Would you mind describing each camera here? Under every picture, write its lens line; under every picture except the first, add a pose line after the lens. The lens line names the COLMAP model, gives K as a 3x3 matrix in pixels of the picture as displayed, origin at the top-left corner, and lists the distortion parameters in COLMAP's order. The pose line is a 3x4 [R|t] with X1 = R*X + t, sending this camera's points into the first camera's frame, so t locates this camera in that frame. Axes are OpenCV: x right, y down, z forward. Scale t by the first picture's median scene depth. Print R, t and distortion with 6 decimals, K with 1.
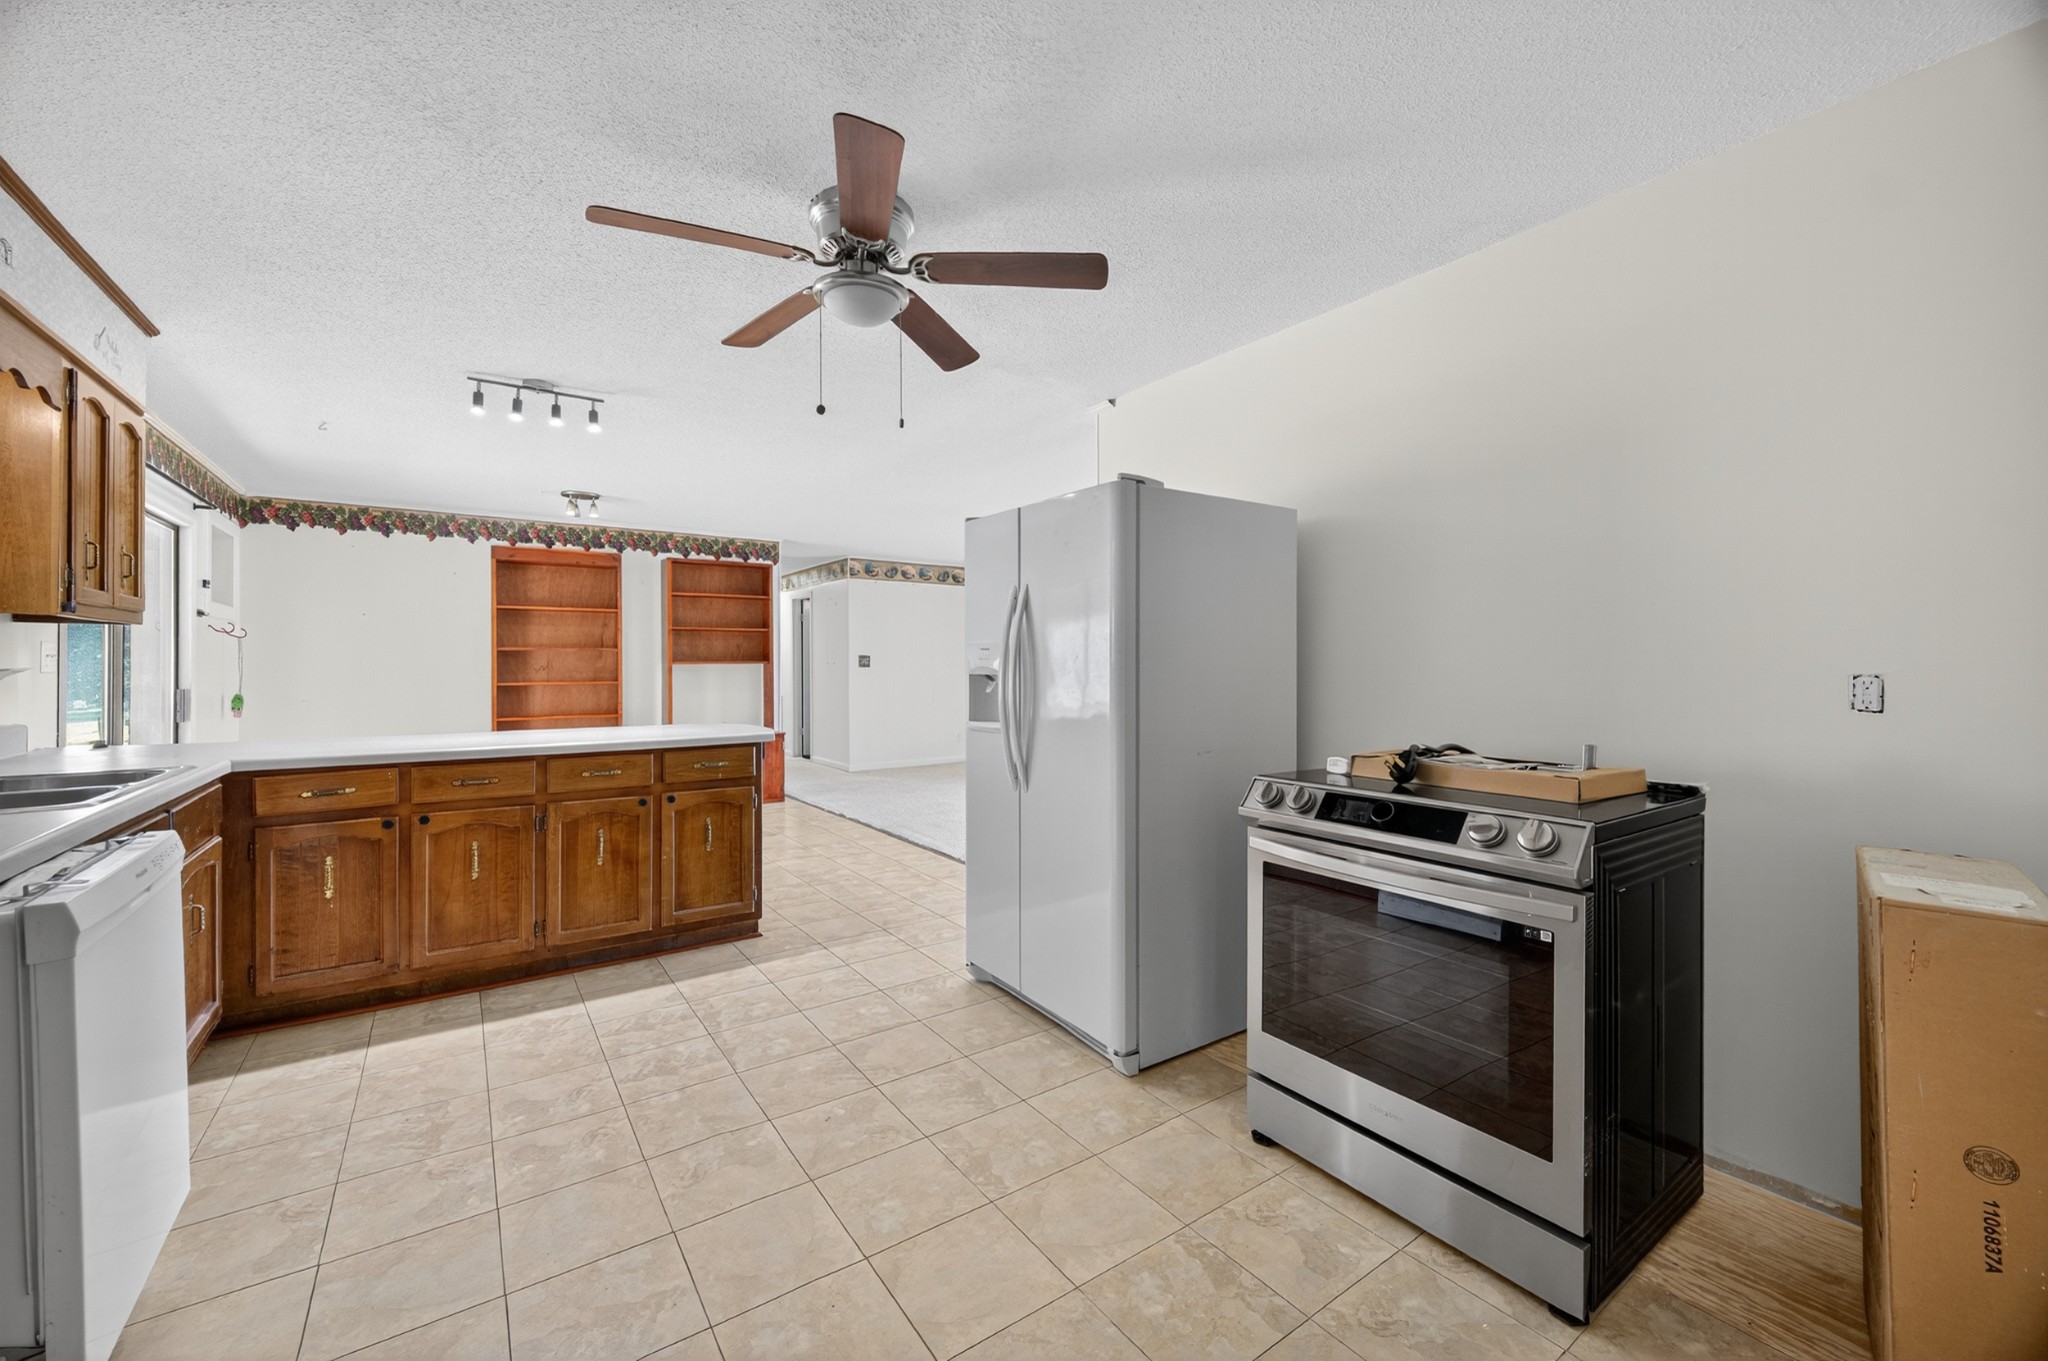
lens RADIAL K [[804.8, 0, 1012.9], [0, 804.8, 662.4], [0, 0, 1]] dist [-0.003499, -0.000017]
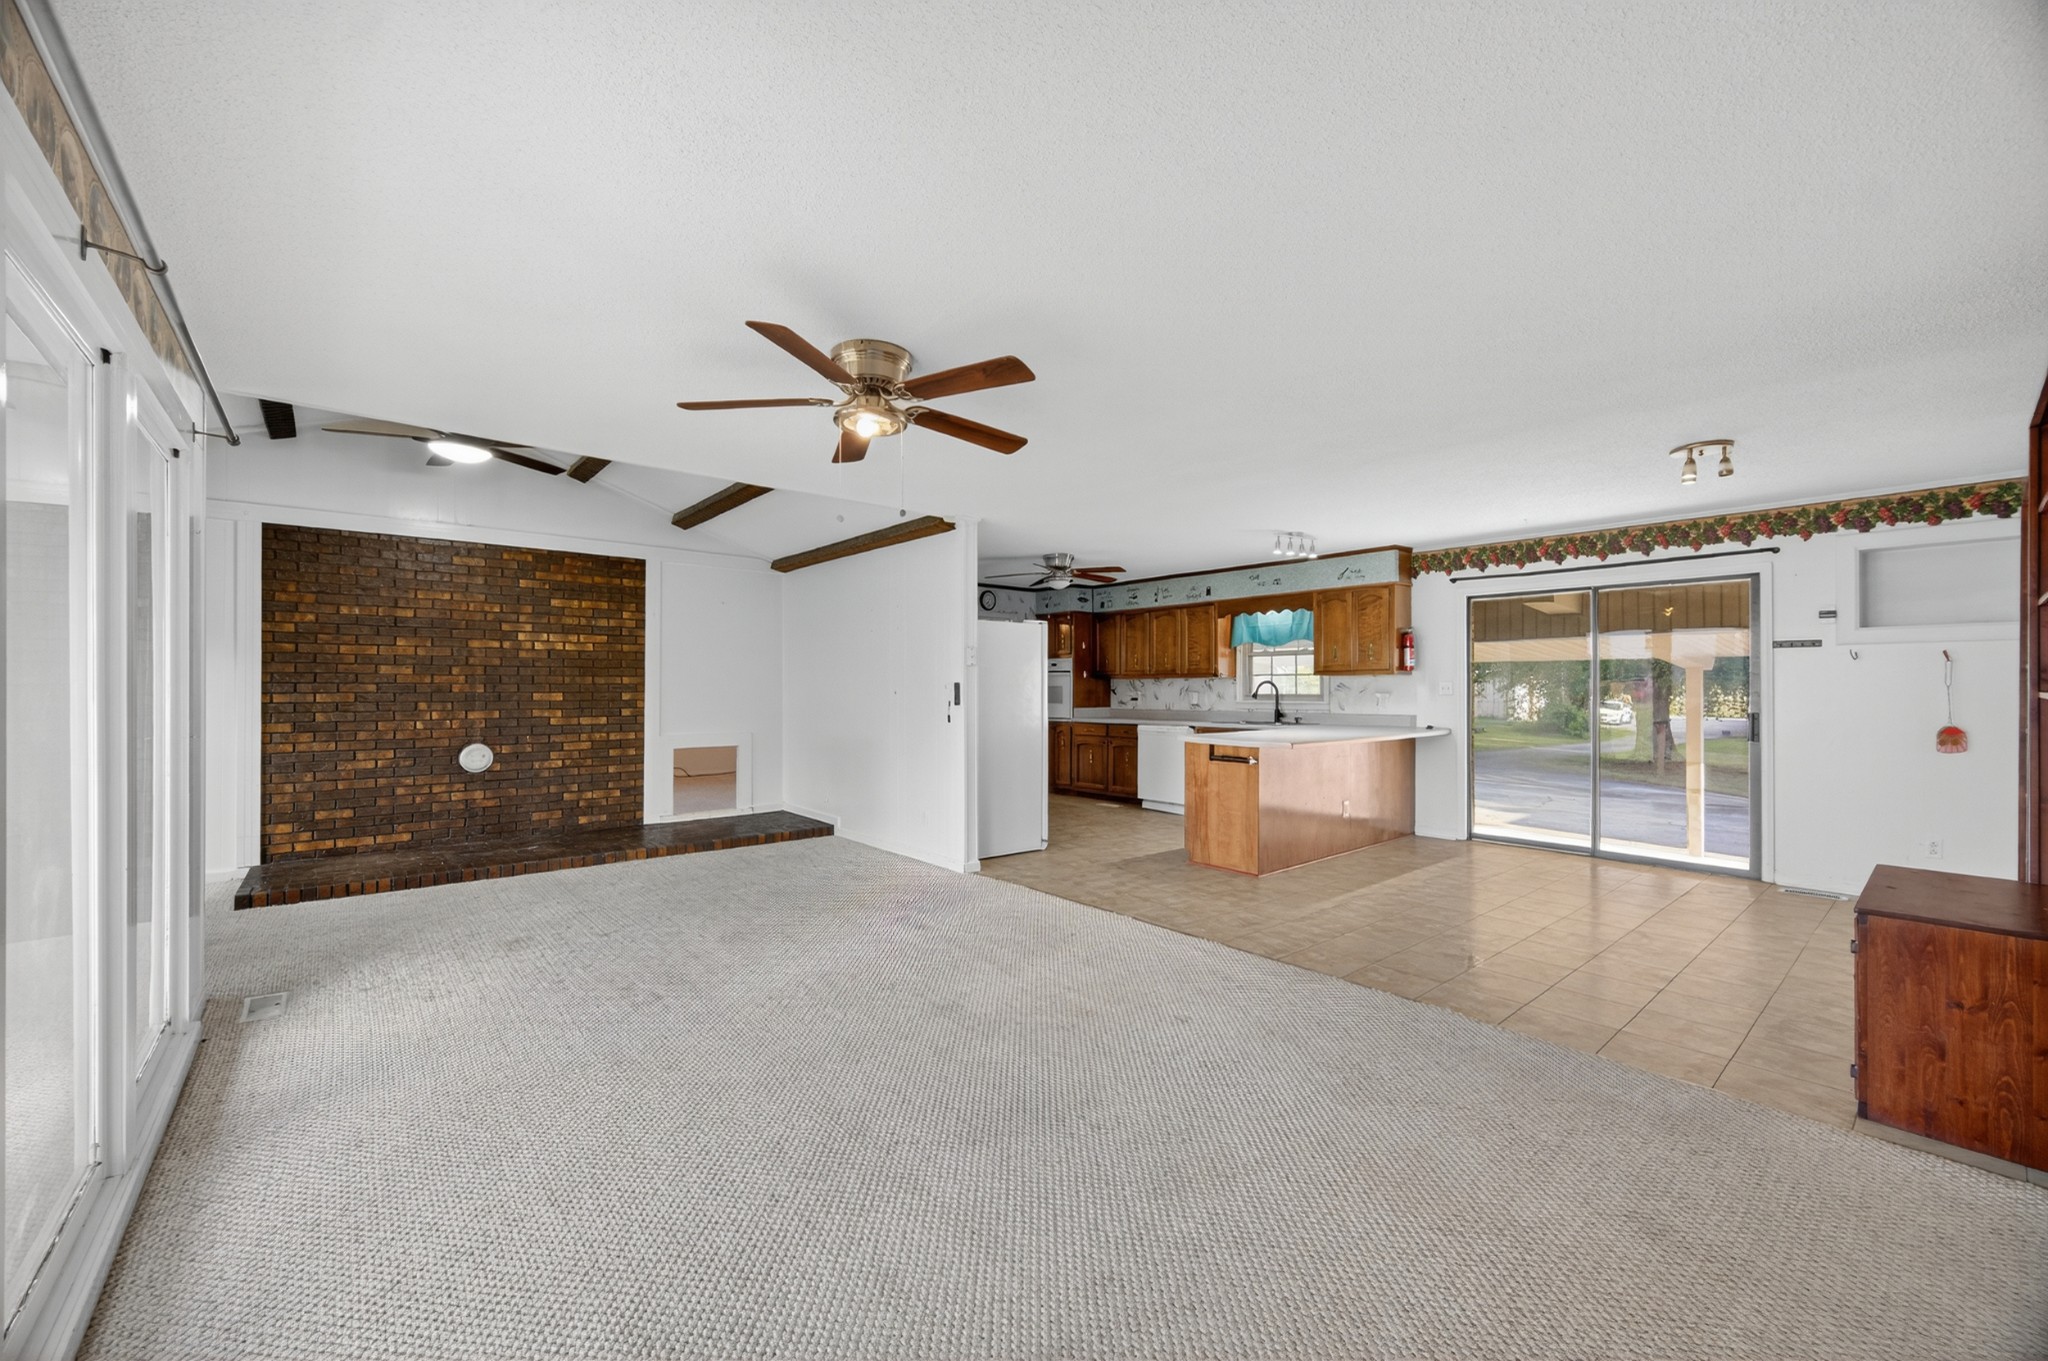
lens RADIAL K [[815.9, 0, 1012.2], [0, 815.9, 684.3], [0, 0, 1]] dist [-0.002960, -0.000736]
pose [[-0.996424, 0.003641, -0.084415, 0.180773], [0.004188, 0.999971, -0.006302, -0.007023], [0.084390, -0.006633, -0.996411, 2.757237]]
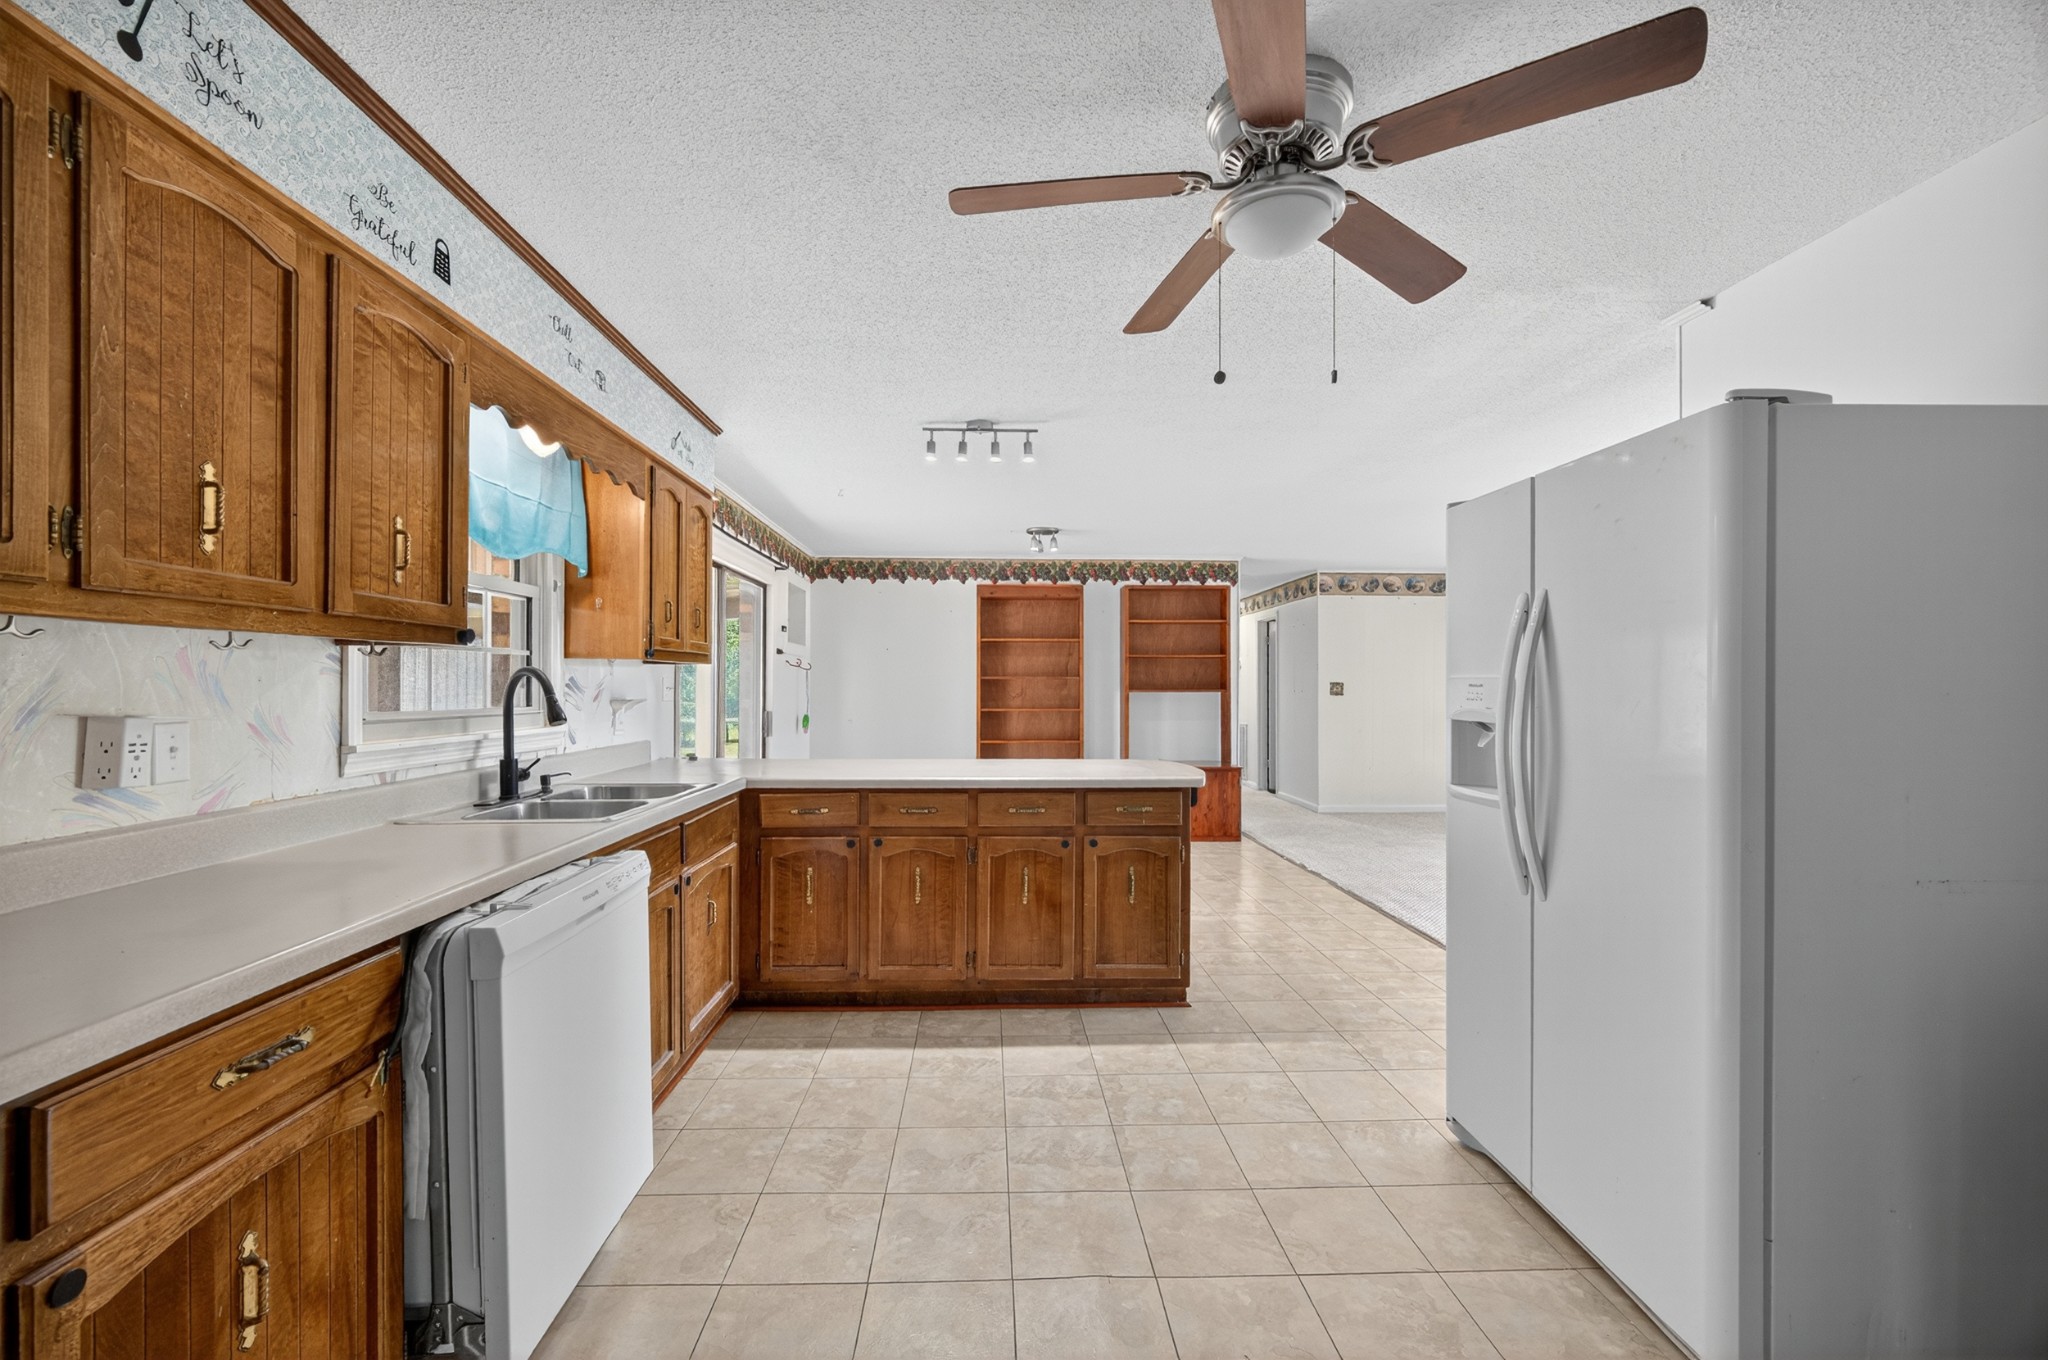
lens RADIAL K [[815.9, 0, 1012.0], [0, 815.9, 685.7], [0, 0, 1]] dist [-0.002960, -0.000736]
pose [[0.838237, 0.002952, -0.545299, 0.011840], [-0.002687, 0.999996, 0.001283, -0.013896], [0.545300, 0.000390, 0.838241, 0.151968]]
